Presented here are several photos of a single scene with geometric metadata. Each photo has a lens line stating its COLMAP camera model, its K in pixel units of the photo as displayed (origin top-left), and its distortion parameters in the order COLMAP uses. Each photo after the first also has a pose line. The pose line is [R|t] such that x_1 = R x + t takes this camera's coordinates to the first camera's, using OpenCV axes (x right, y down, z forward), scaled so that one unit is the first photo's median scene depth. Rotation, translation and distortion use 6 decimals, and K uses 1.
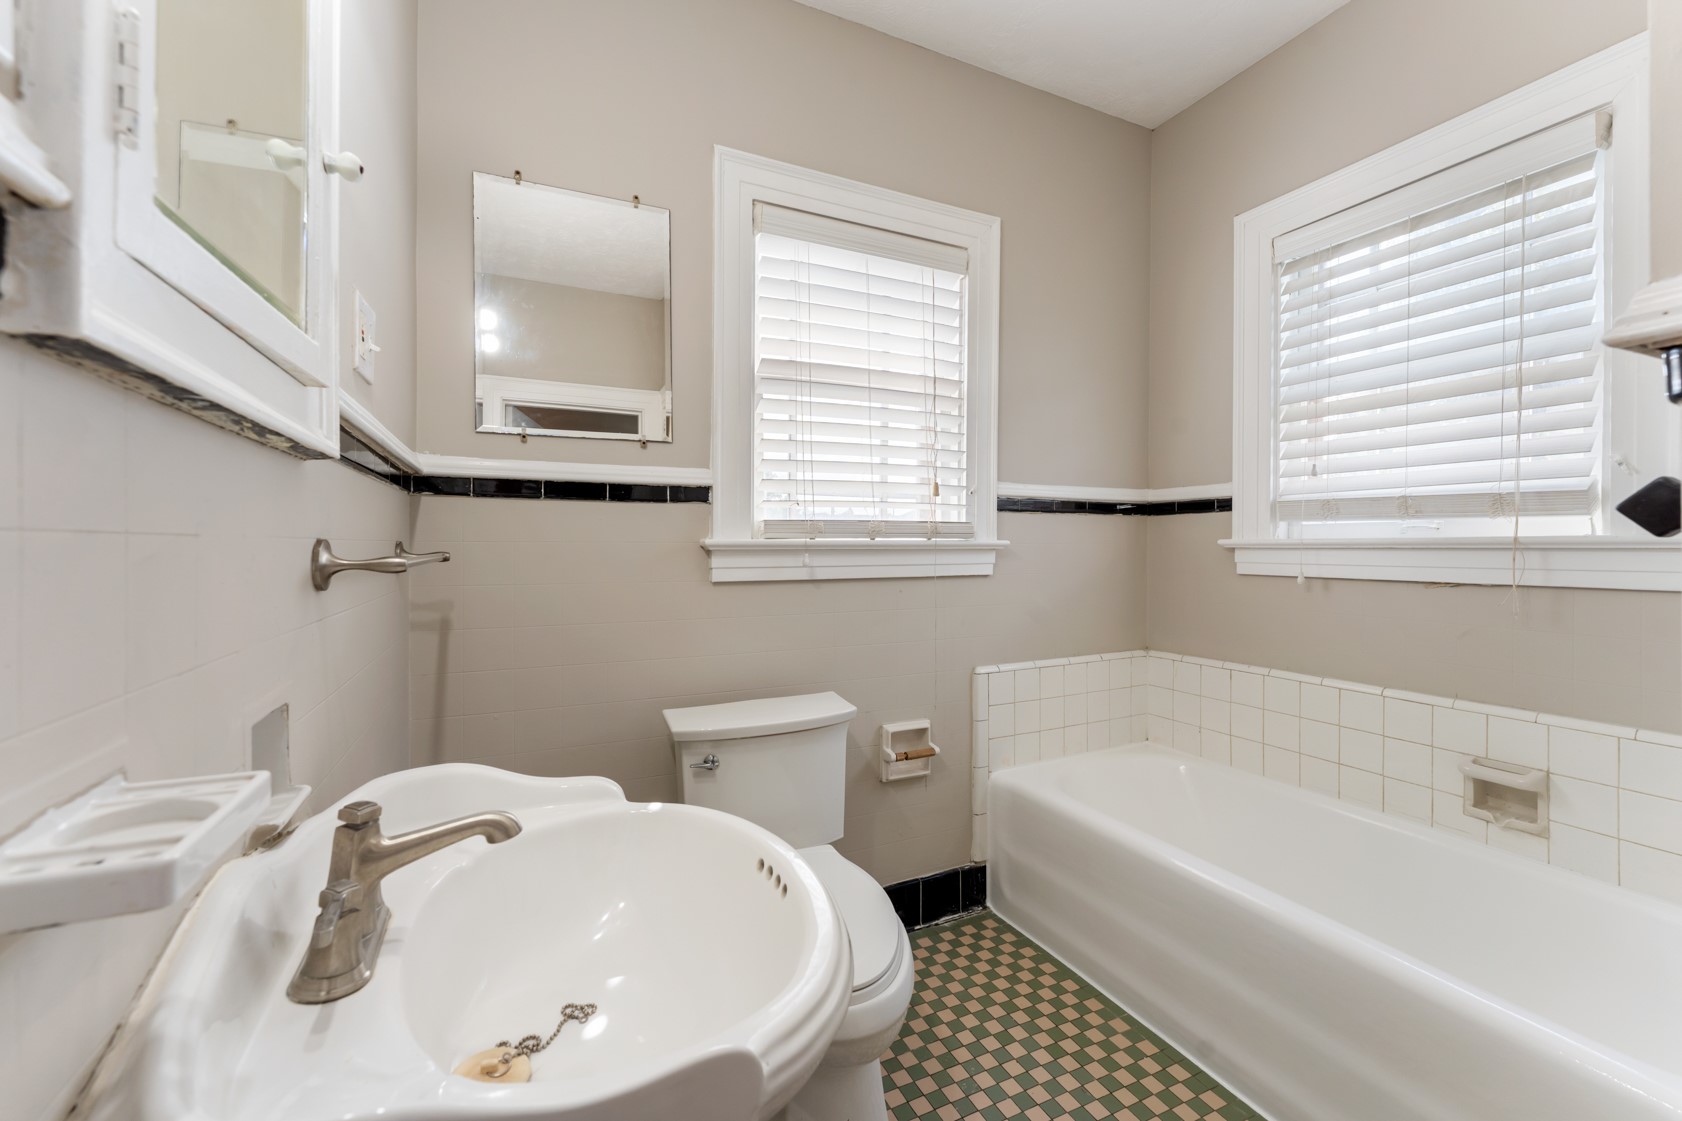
lens RADIAL K [[677.8, 0, 840.1], [0, 677.8, 548.2], [0, 0, 1]] dist [0.000620, -0.000193]
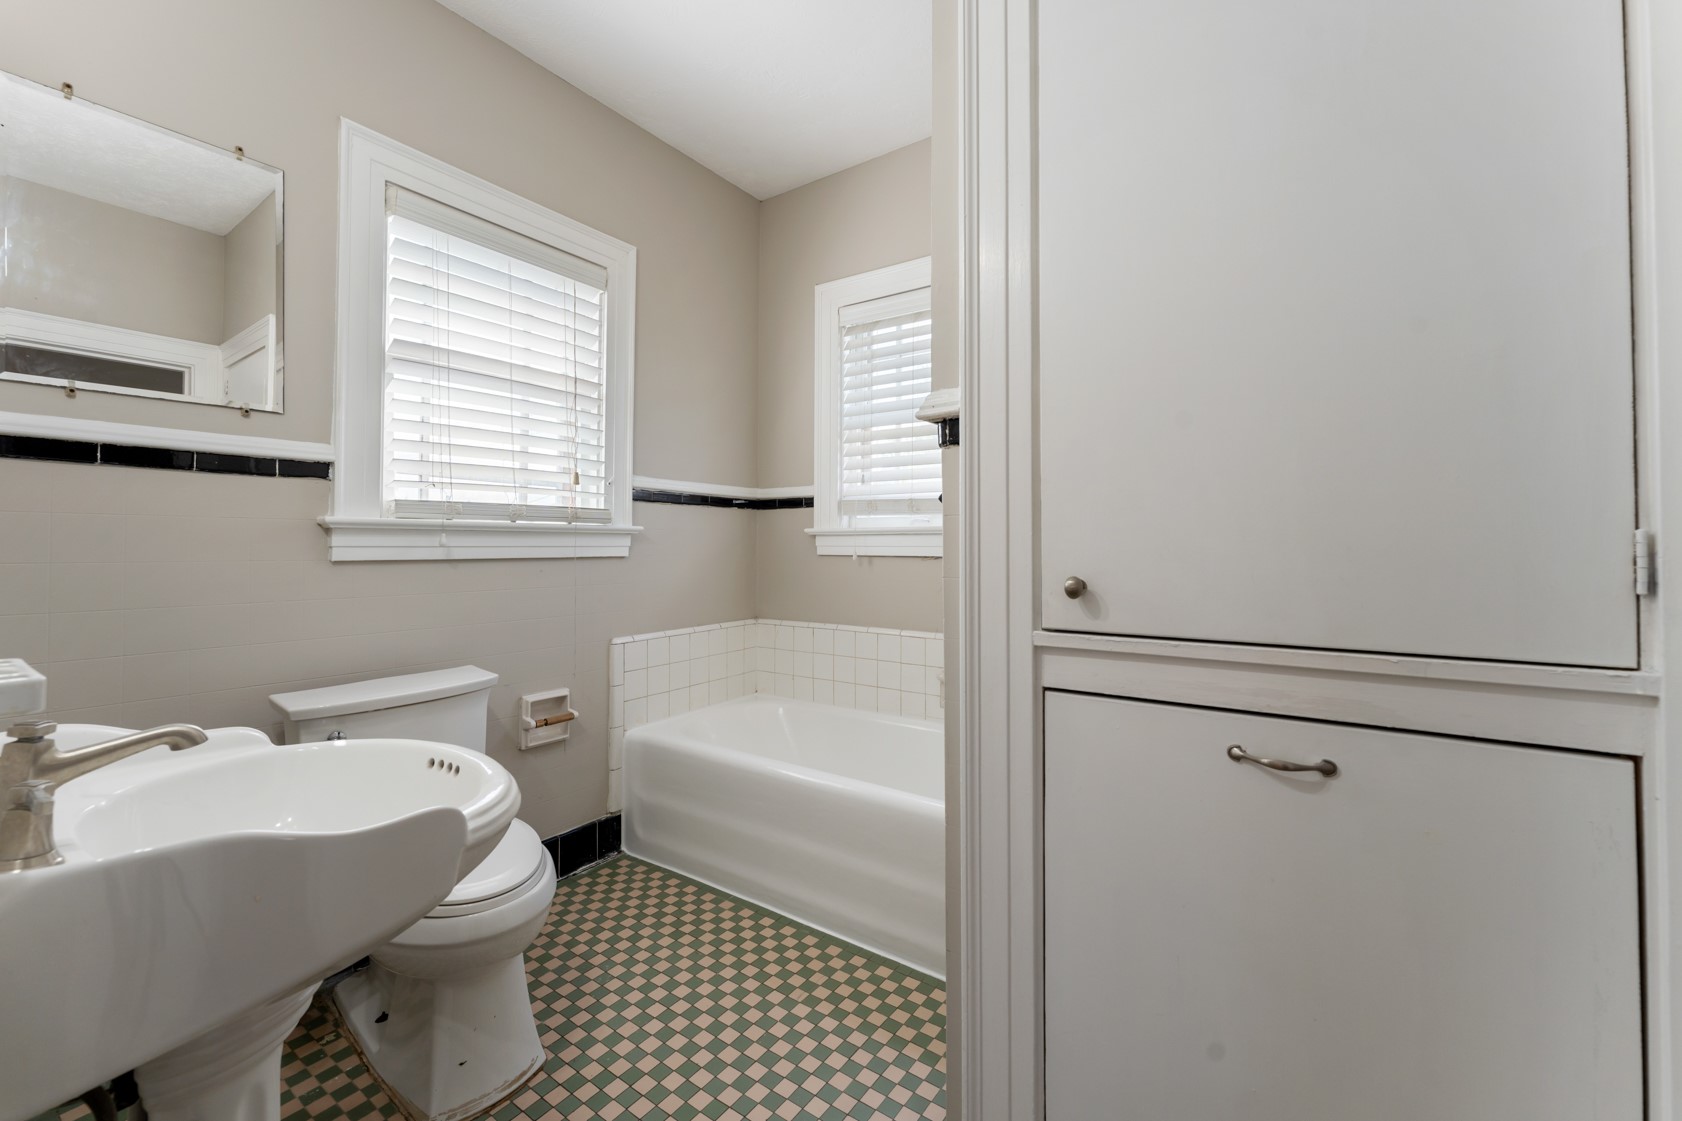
lens RADIAL K [[677.8, 0, 837.3], [0, 677.8, 542.5], [0, 0, 1]] dist [0.000620, -0.000193]
pose [[0.871018, 0.006191, 0.491211, -0.032294], [-0.002525, 0.999964, -0.008125, 0.026906], [-0.491244, 0.005837, 0.871003, -0.185169]]
